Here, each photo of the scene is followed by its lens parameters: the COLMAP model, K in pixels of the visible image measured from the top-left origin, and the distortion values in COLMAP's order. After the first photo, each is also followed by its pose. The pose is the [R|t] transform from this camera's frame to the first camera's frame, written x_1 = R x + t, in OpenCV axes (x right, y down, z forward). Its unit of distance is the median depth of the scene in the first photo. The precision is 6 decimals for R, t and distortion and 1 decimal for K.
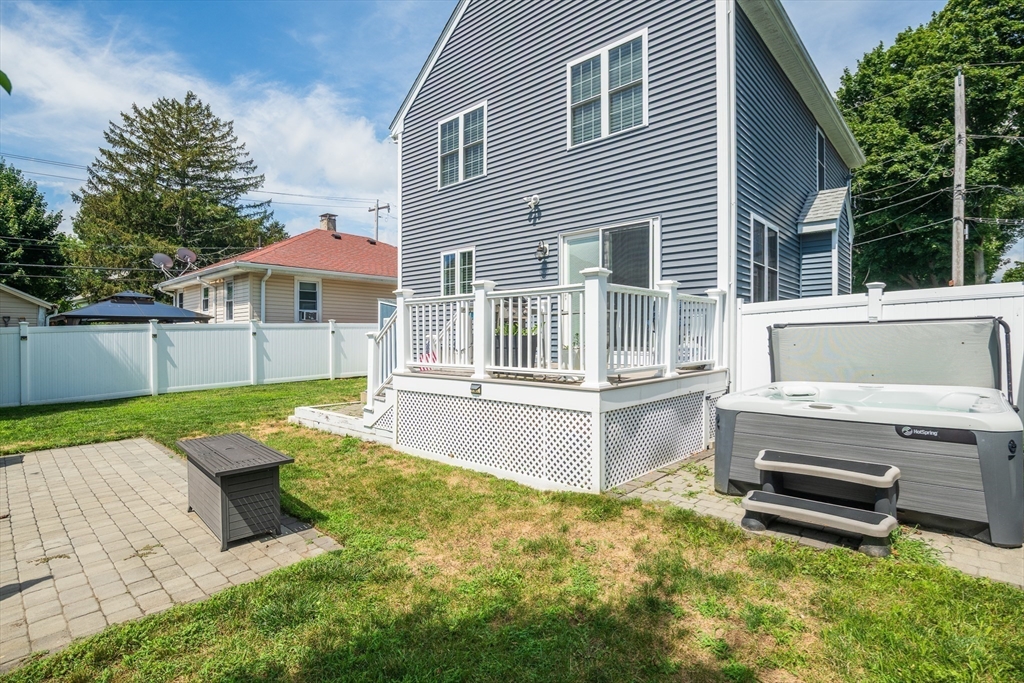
lens RADIAL K [[492.3, 0, 551.3], [0, 492.3, 342.3], [0, 0, 1]] dist [-0.012521, 0.000822]
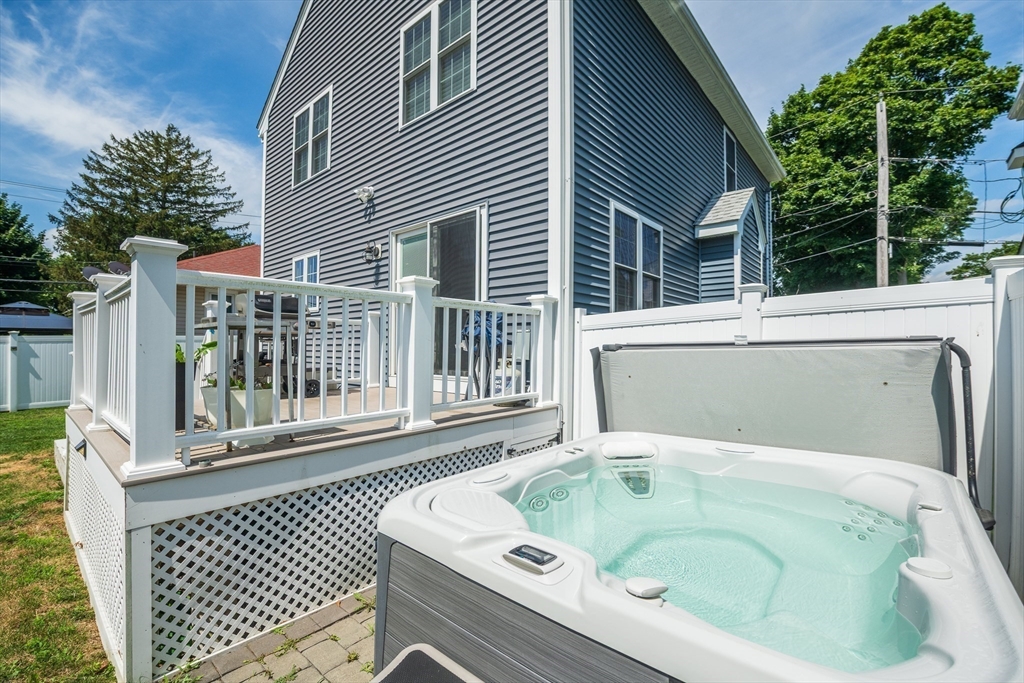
lens RADIAL K [[436.1, 0, 512.0], [0, 436.1, 341.5], [0, 0, 1]] dist [-0.018998, -0.000665]
pose [[0.999780, 0.007189, -0.019705, 0.197051], [-0.007712, 0.999616, -0.026632, -0.014383], [0.019506, 0.026778, 0.999451, 0.231111]]
